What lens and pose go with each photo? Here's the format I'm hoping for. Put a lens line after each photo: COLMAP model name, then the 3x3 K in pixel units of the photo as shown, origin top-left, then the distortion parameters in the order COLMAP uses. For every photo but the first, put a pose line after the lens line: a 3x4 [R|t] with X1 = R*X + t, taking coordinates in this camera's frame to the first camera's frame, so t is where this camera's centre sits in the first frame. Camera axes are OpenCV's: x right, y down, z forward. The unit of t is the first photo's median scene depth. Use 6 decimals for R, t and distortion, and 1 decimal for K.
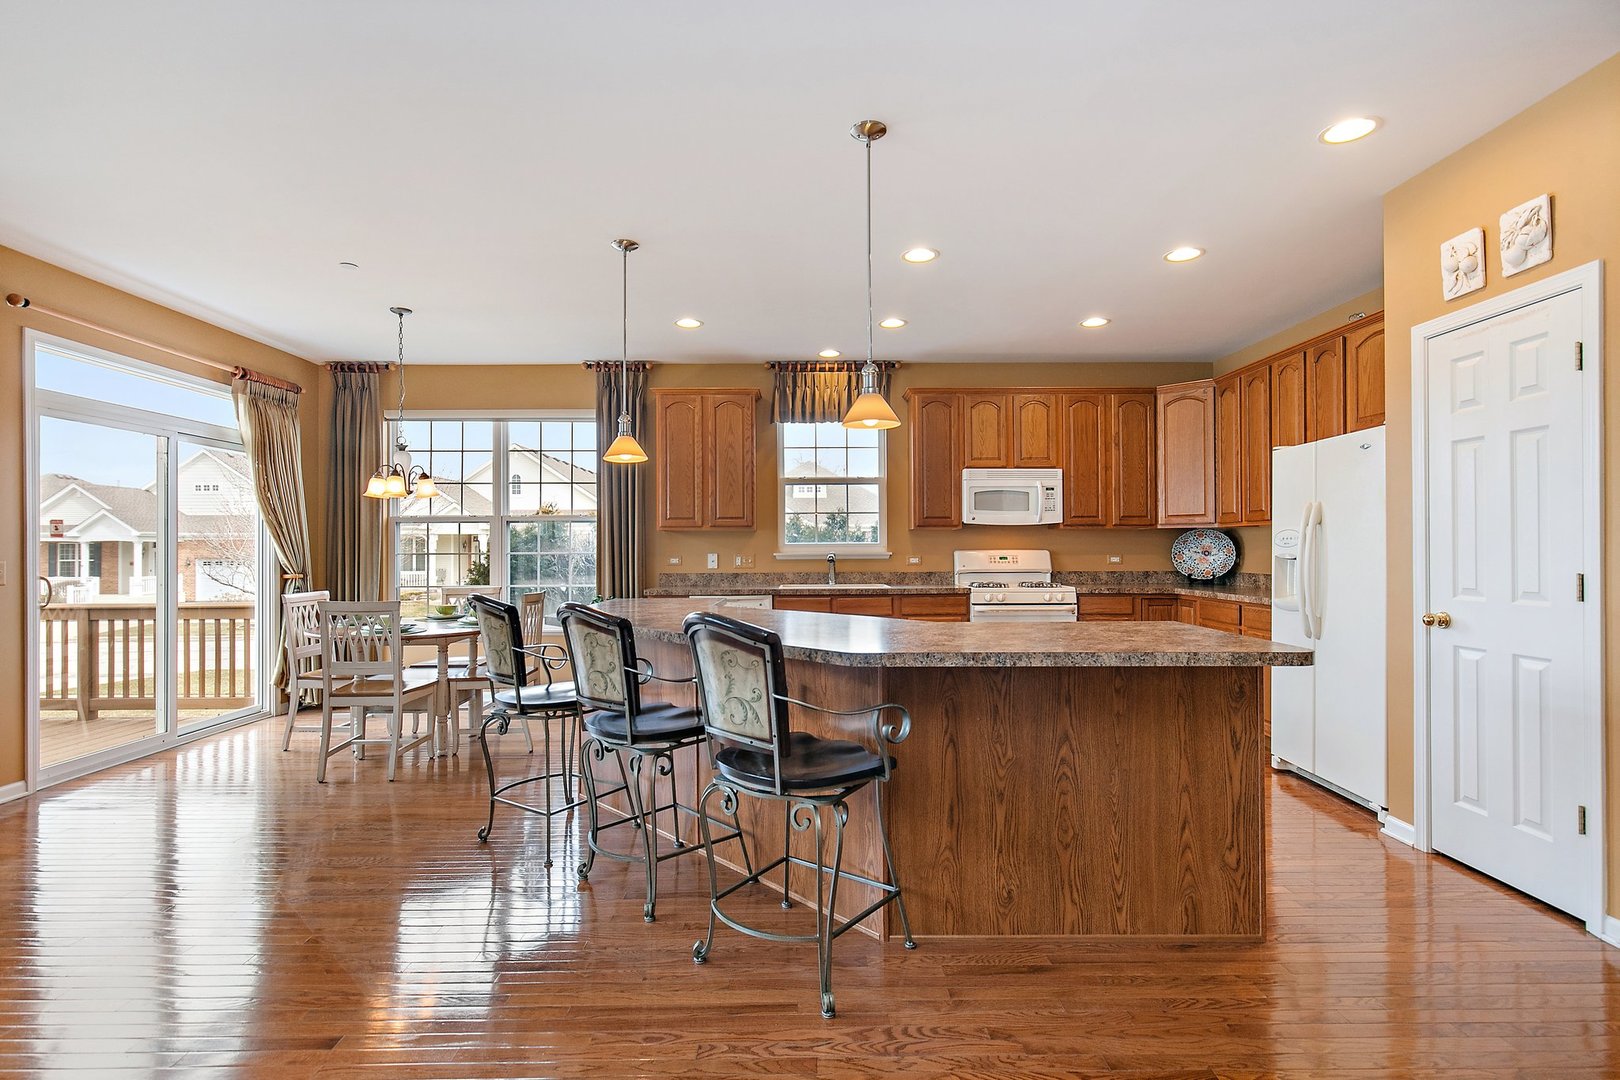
lens RADIAL K [[791.1, 0, 805.9], [0, 791.1, 548.5], [0, 0, 1]] dist [-0.001751, -0.000421]
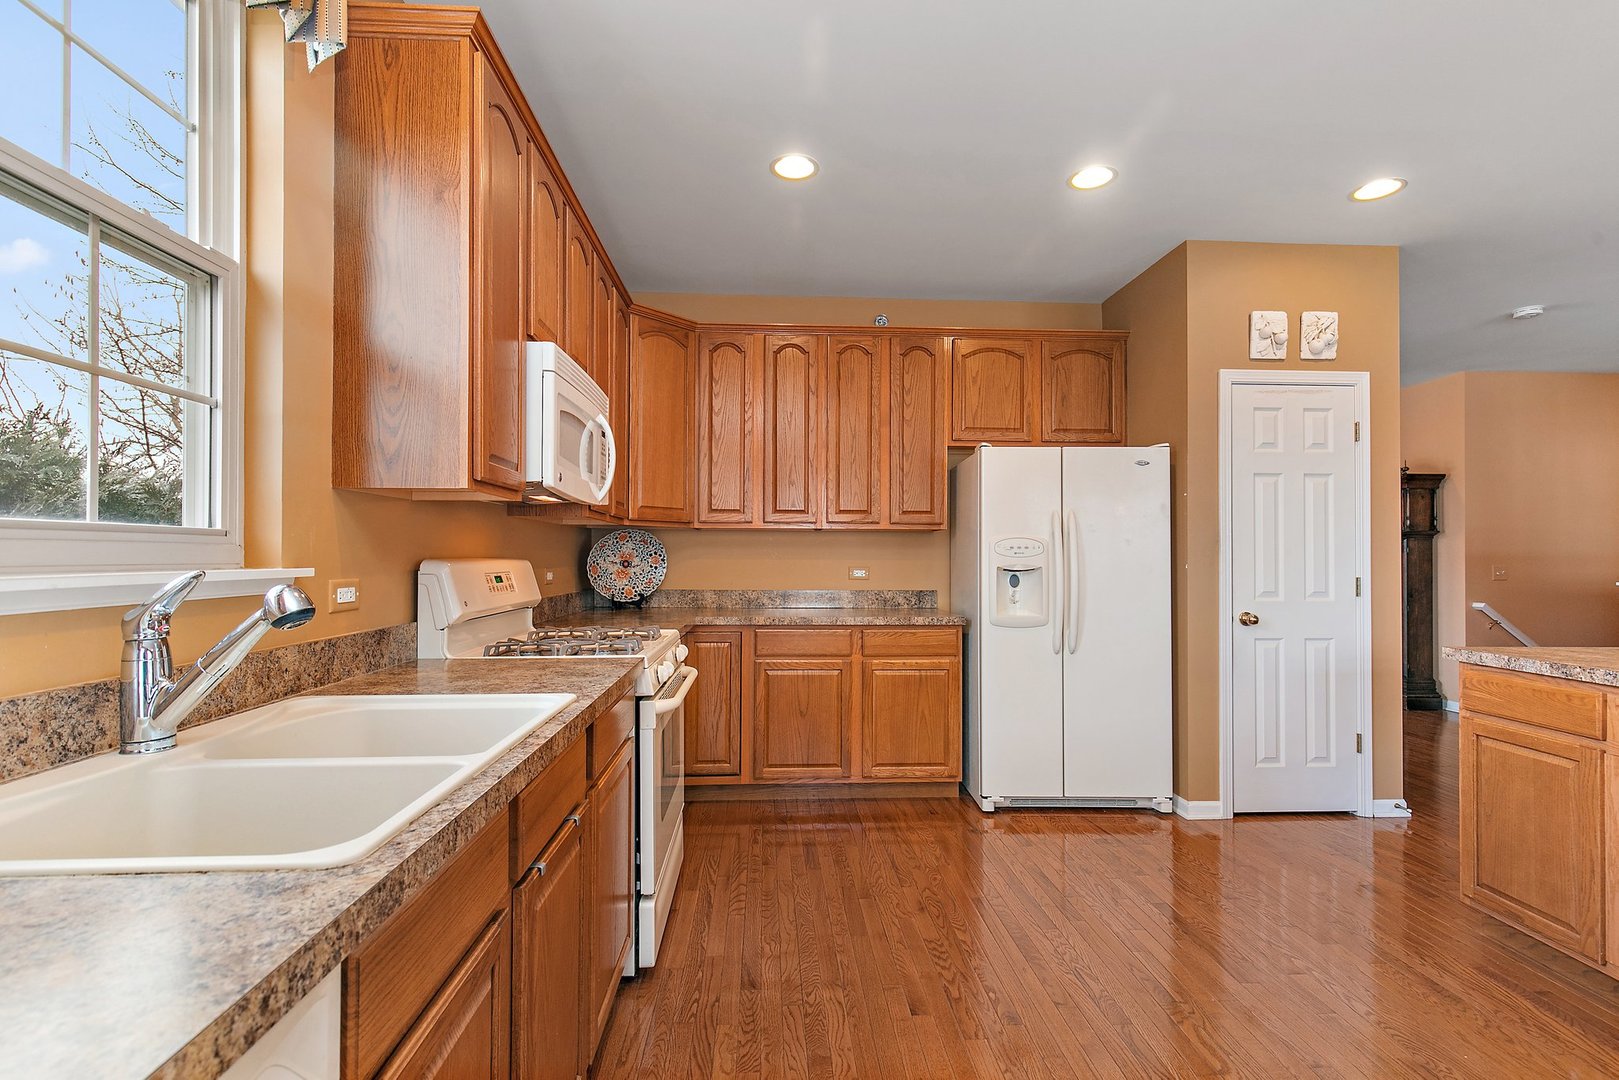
lens RADIAL K [[757.5, 0, 802.4], [0, 757.5, 551.1], [0, 0, 1]] dist [-0.002248, -0.000281]
pose [[-0.033061, 0.019018, 0.999272, -0.308667], [-0.006179, 0.999796, -0.019232, 0.011932], [-0.999434, -0.006811, -0.032937, 1.586314]]
